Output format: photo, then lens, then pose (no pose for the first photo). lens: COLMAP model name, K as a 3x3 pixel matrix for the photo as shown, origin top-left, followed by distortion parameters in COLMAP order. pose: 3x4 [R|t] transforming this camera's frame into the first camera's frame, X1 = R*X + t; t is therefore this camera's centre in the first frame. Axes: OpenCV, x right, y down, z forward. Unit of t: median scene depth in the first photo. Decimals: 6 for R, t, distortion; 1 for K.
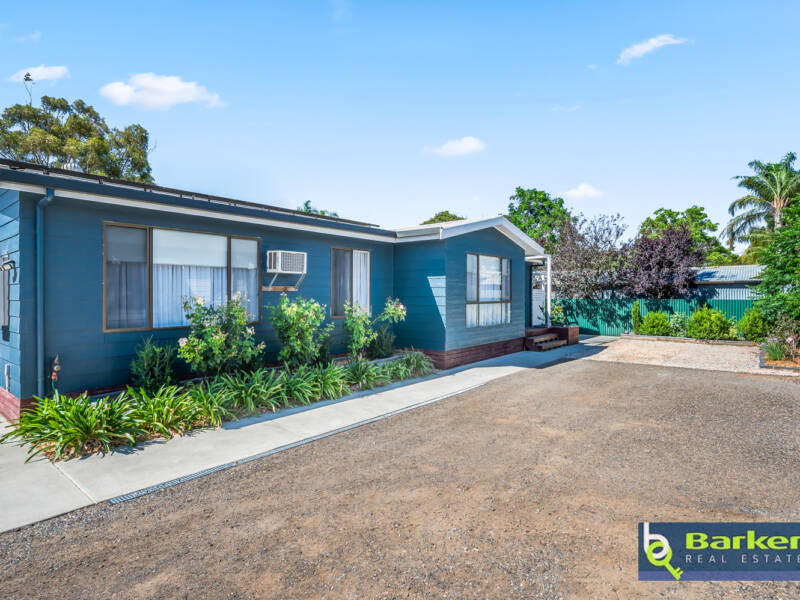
lens RADIAL K [[439.1, 0, 400.0], [0, 439.1, 300.0], [0, 0, 1]] dist [-0.004273, -0.002146]
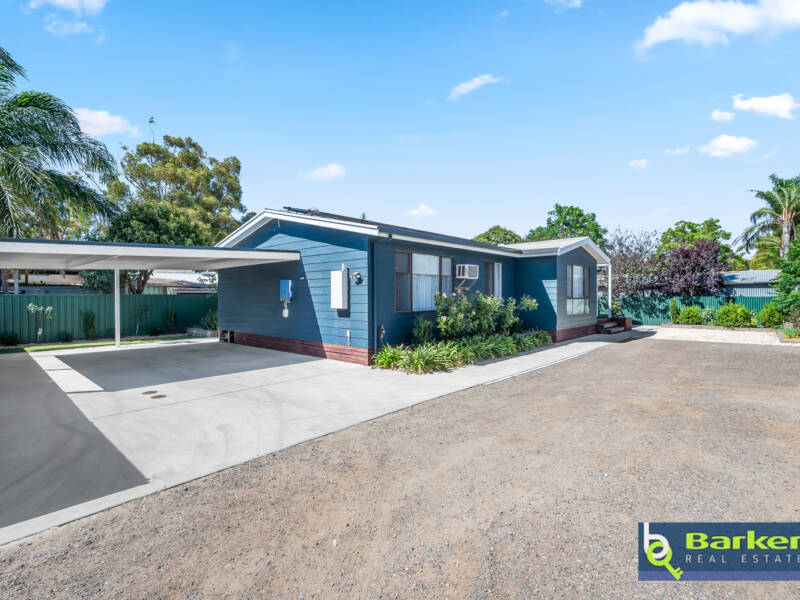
lens RADIAL K [[398.7, 0, 400.0], [0, 398.7, 300.0], [0, 0, 1]] dist [-0.000341, 0.000184]
pose [[0.998753, -0.002191, -0.049875, -0.222325], [0.002110, 0.999996, -0.001683, 0.009077], [0.049878, 0.001576, 0.998754, -0.228240]]
